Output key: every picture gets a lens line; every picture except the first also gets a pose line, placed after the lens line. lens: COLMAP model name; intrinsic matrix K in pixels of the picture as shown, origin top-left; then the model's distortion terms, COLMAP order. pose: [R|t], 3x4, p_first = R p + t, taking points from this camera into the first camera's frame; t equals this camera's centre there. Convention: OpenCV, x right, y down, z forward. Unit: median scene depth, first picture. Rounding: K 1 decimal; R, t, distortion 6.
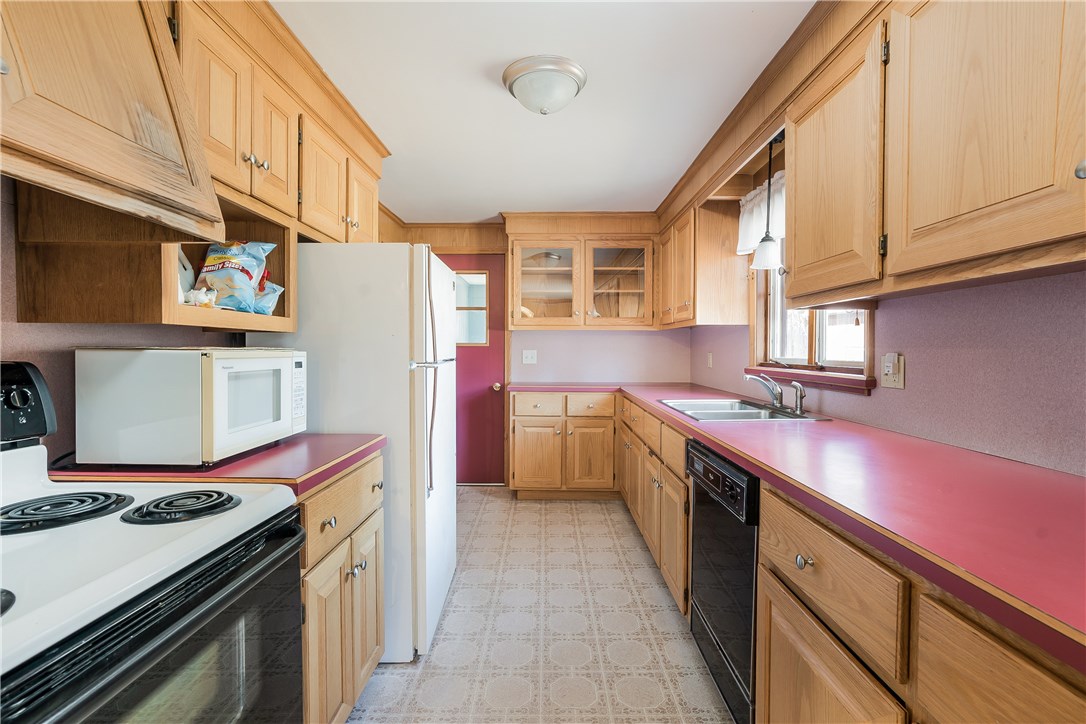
lens RADIAL K [[499.6, 0, 551.1], [0, 499.6, 361.7], [0, 0, 1]] dist [-0.005118, -0.000177]
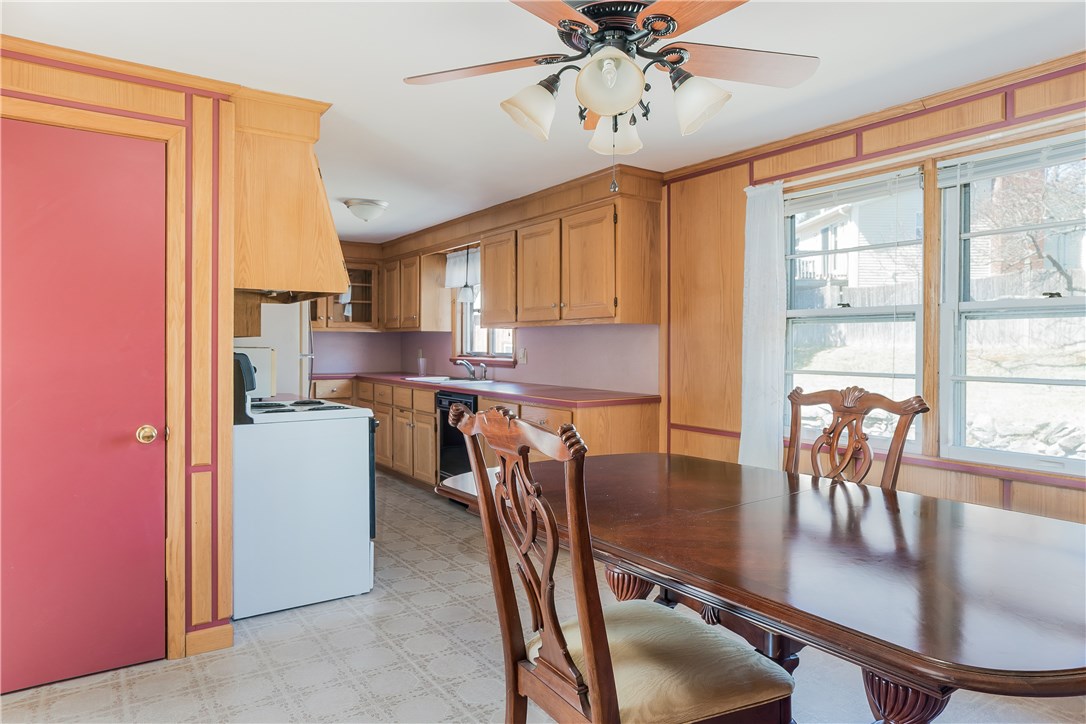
lens RADIAL K [[685.8, 0, 544.3], [0, 685.8, 359.0], [0, 0, 1]] dist [0.000231, -0.000005]
pose [[0.828826, -0.008343, 0.559445, -0.726303], [0.010970, 0.999939, -0.001340, 0.025703], [-0.559399, 0.007248, 0.828867, -1.216208]]
